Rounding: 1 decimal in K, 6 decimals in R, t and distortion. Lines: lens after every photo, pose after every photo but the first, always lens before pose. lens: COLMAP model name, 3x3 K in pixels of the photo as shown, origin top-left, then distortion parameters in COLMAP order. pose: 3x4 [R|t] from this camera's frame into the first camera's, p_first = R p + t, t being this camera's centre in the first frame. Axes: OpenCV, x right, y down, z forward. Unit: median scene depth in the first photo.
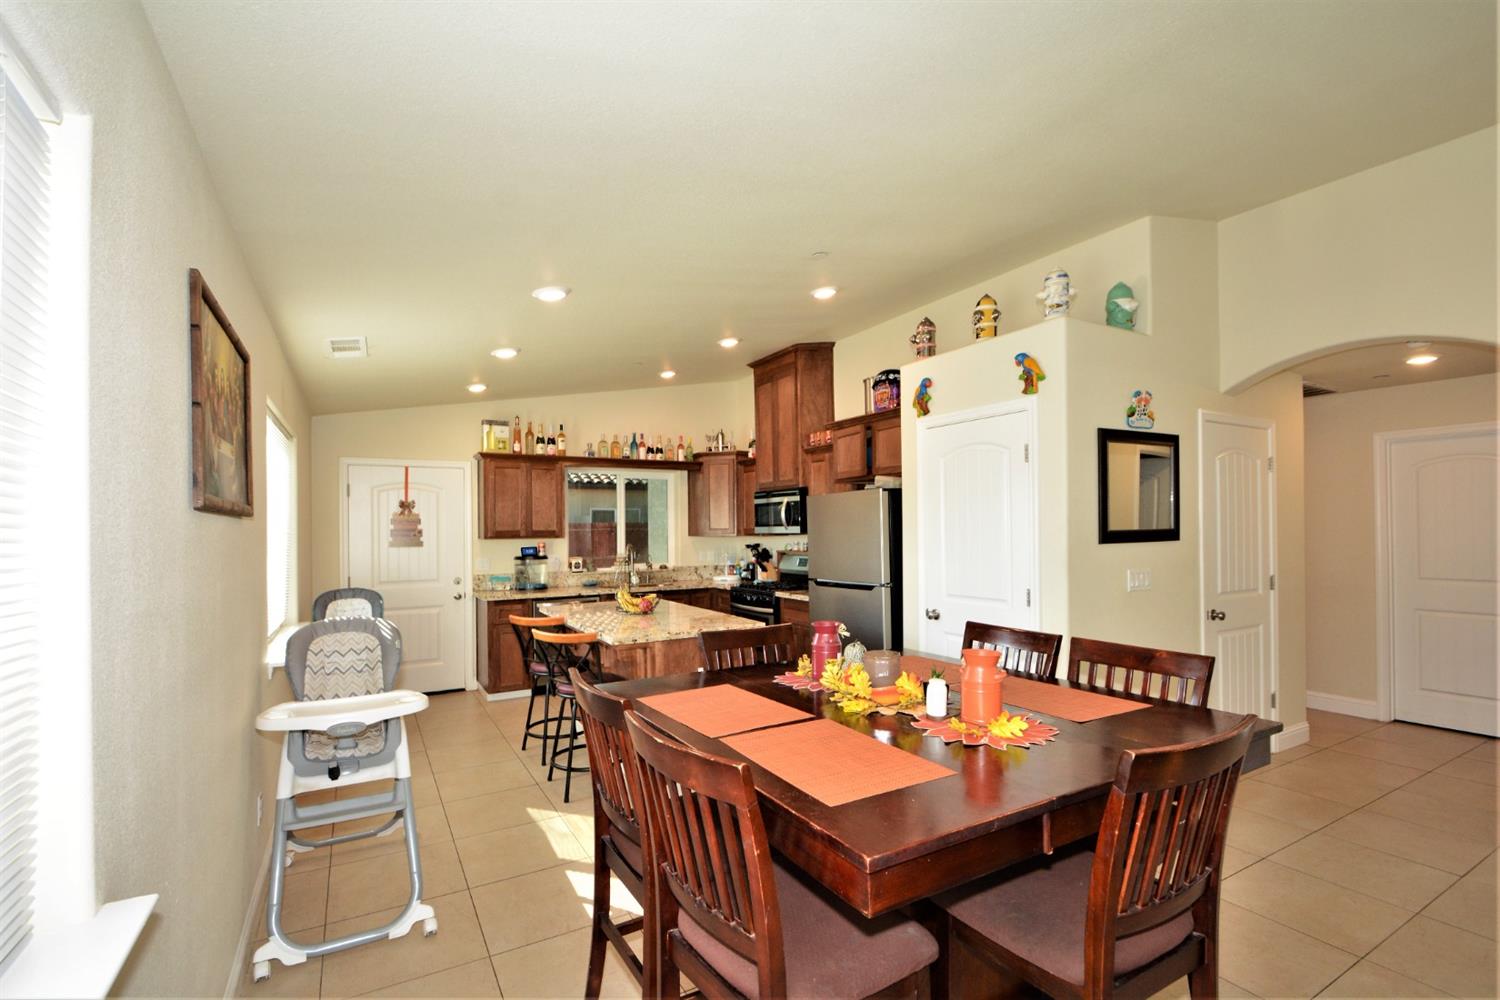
lens RADIAL K [[669.5, 0, 734.5], [0, 669.5, 523.3], [0, 0, 1]] dist [0.012324, -0.014632]
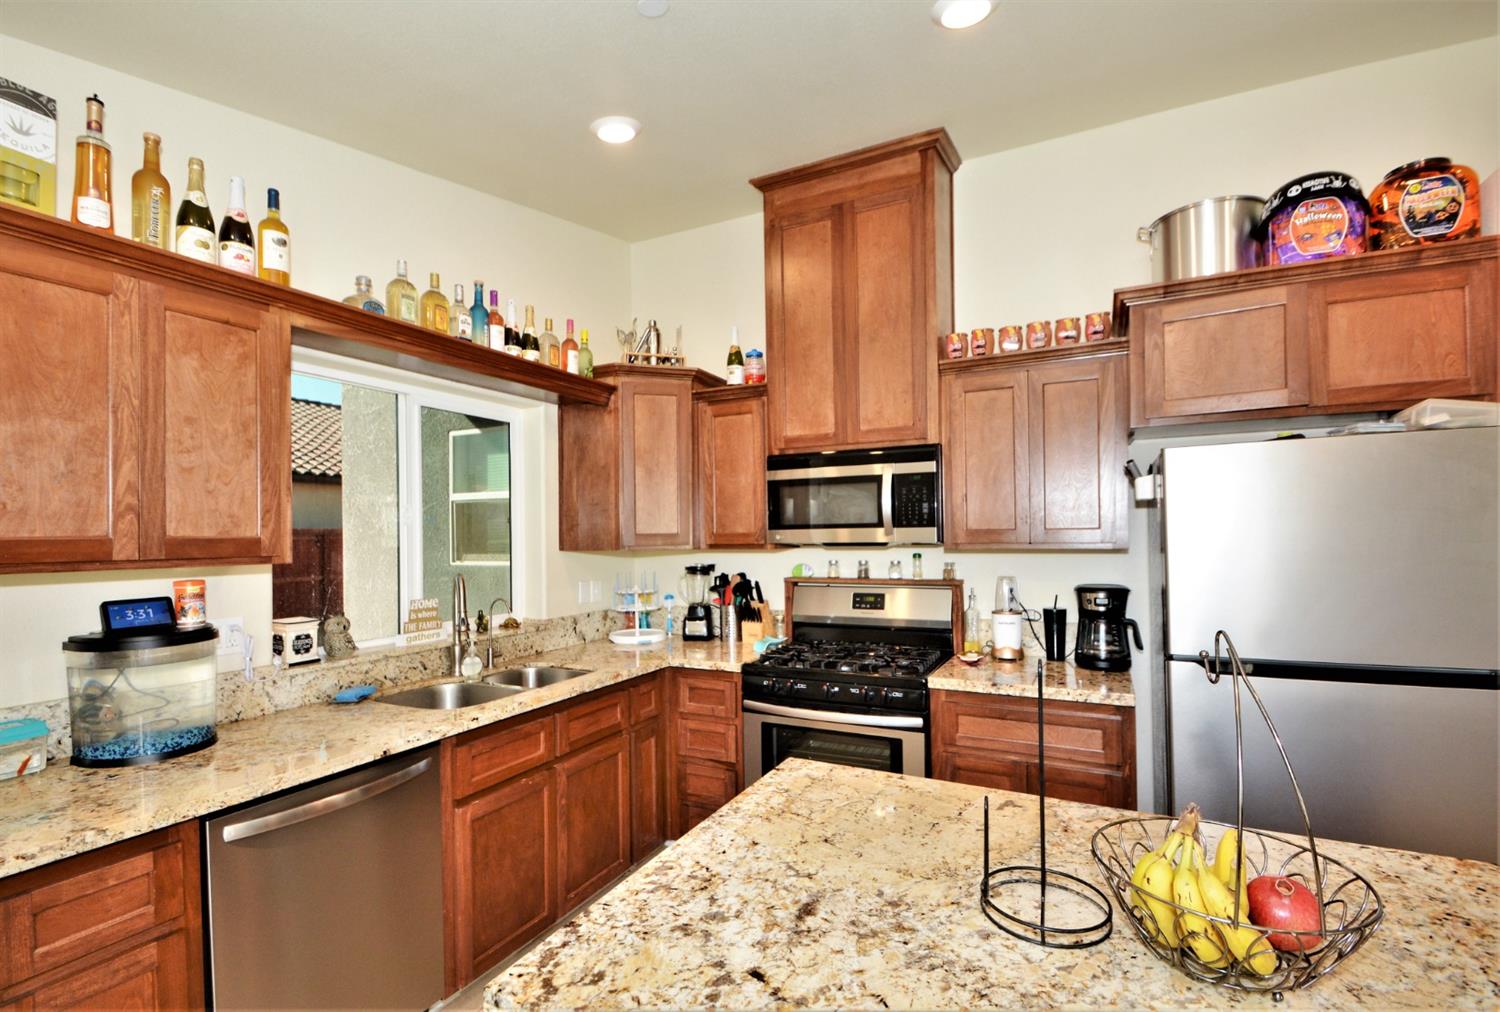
lens RADIAL K [[682.3, 0, 747.1], [0, 682.3, 532.9], [0, 0, 1]] dist [0.019286, -0.021053]
pose [[0.830790, 0.002638, 0.556580, -0.261925], [-0.002229, 0.999997, -0.001411, 0.008521], [-0.556582, -0.000068, 0.830793, 0.647486]]
